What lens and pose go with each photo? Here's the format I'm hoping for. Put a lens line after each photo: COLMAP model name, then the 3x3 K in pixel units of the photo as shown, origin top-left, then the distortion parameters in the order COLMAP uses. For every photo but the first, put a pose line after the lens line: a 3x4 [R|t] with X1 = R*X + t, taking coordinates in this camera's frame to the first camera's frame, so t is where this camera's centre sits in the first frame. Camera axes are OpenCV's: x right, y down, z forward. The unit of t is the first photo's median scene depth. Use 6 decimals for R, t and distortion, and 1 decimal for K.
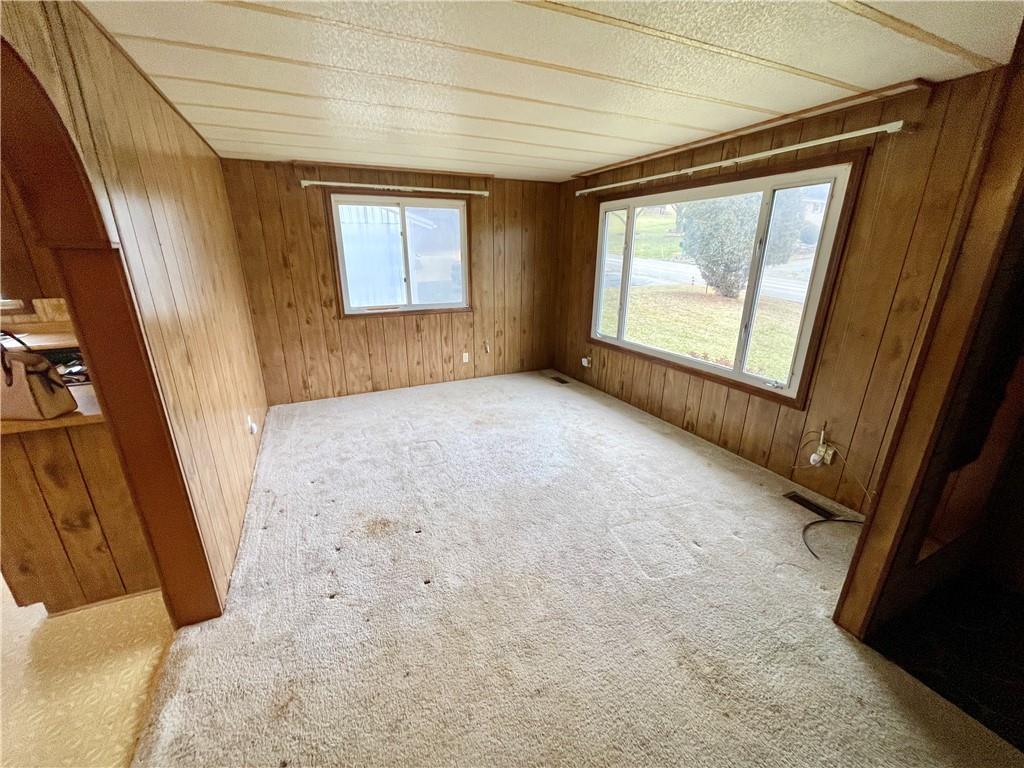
lens RADIAL K [[412.2, 0, 508.4], [0, 412.2, 388.1], [0, 0, 1]] dist [-0.002591, -0.000362]
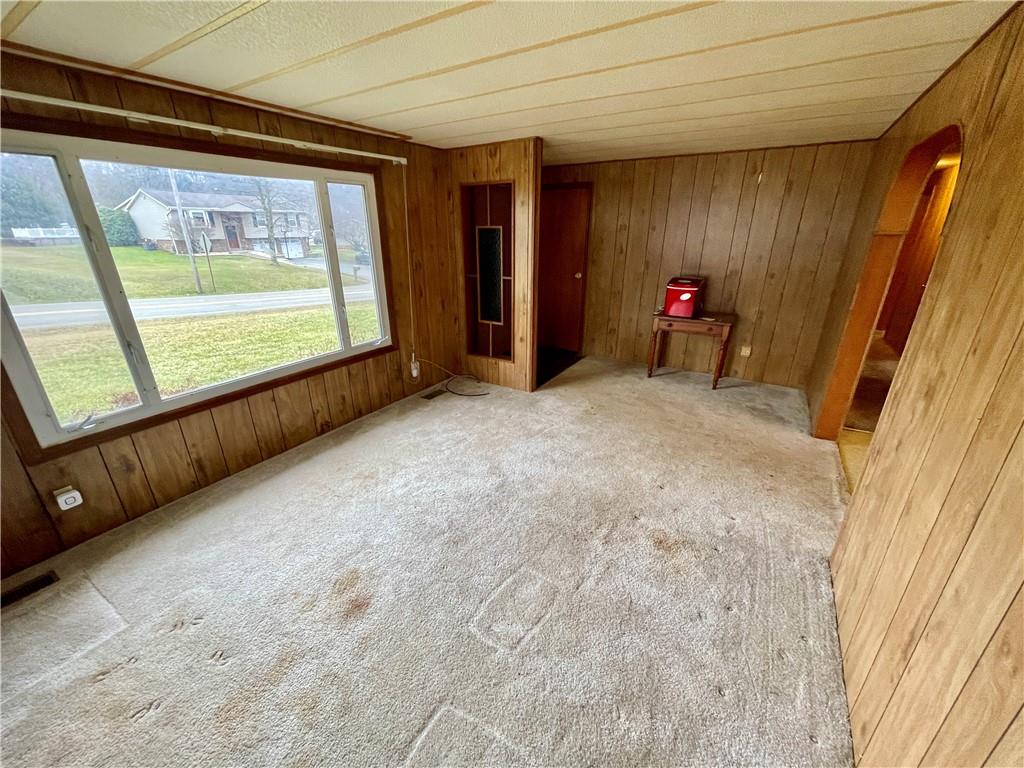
lens RADIAL K [[412.2, 0, 500.4], [0, 412.2, 387.4], [0, 0, 1]] dist [-0.002591, -0.000362]
pose [[-0.522936, -0.303759, 0.796409, -0.631384], [0.275464, 0.823982, 0.495150, -0.432908], [-0.806633, 0.478314, -0.347216, 1.233688]]
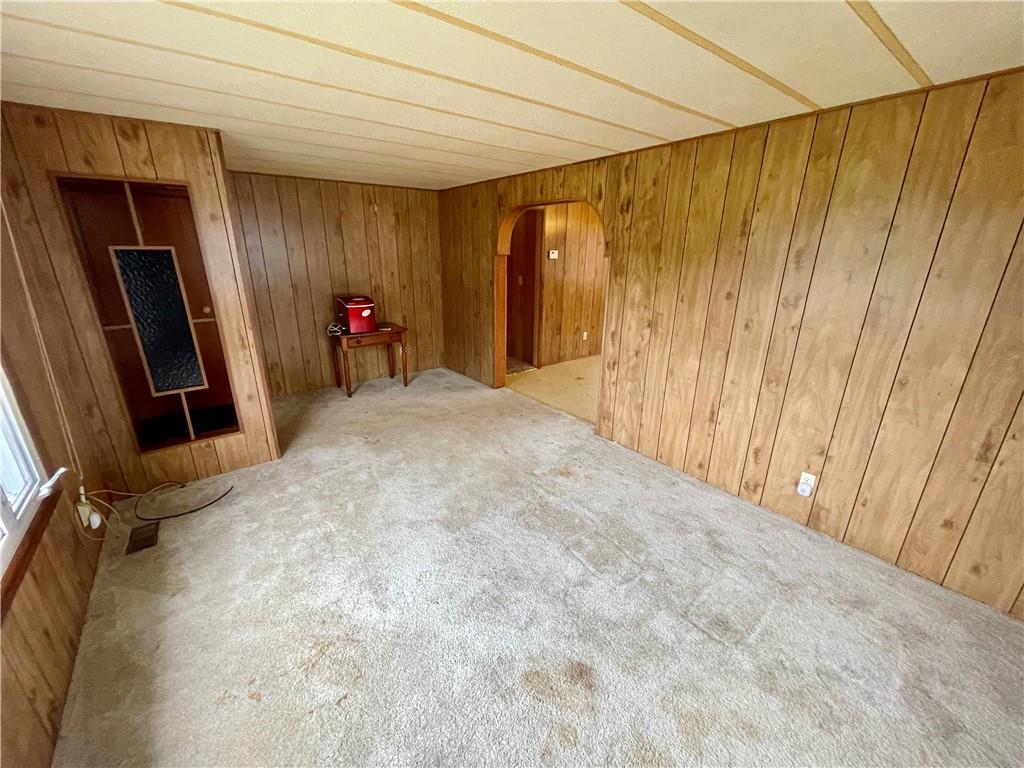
lens RADIAL K [[412.2, 0, 509.7], [0, 412.2, 386.4], [0, 0, 1]] dist [-0.002591, -0.000362]
pose [[-0.977240, 0.061500, -0.203026, 0.088514], [-0.073304, 0.800201, 0.595236, -0.545413], [0.199069, 0.596571, -0.777480, 1.541493]]
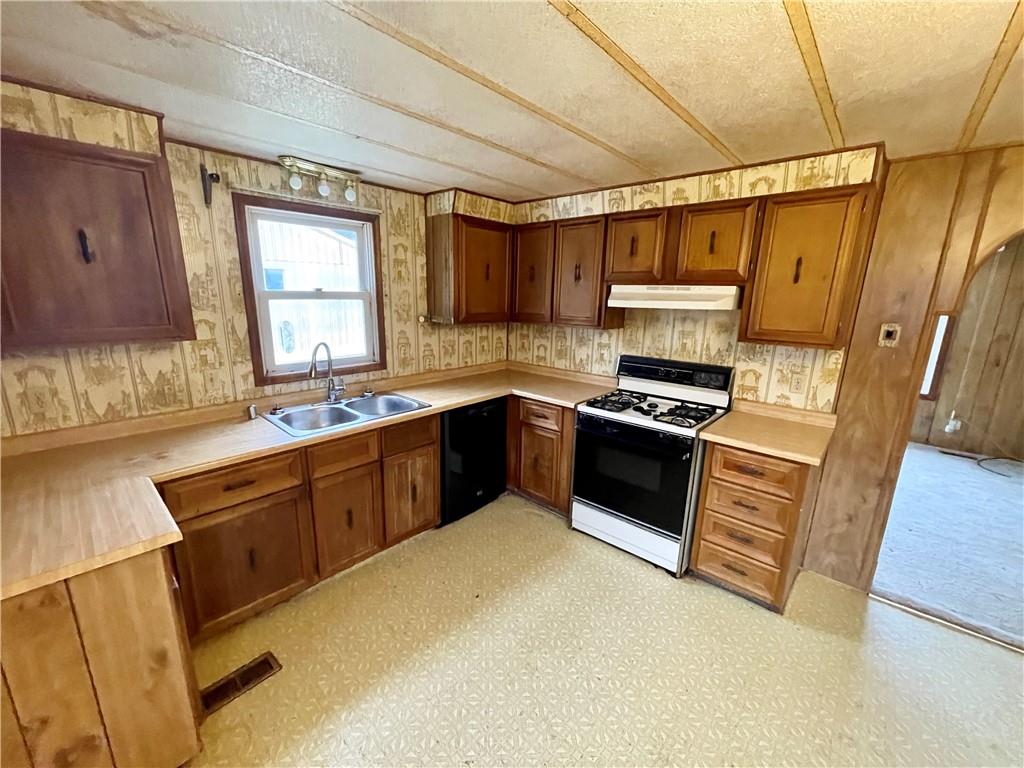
lens RADIAL K [[412.2, 0, 508.1], [0, 412.2, 387.8], [0, 0, 1]] dist [-0.002591, -0.000362]
pose [[0.926245, -0.069527, 0.370453, -1.459225], [0.101740, 0.992476, -0.068114, -0.059588], [-0.362931, 0.100780, 0.926350, 0.073206]]
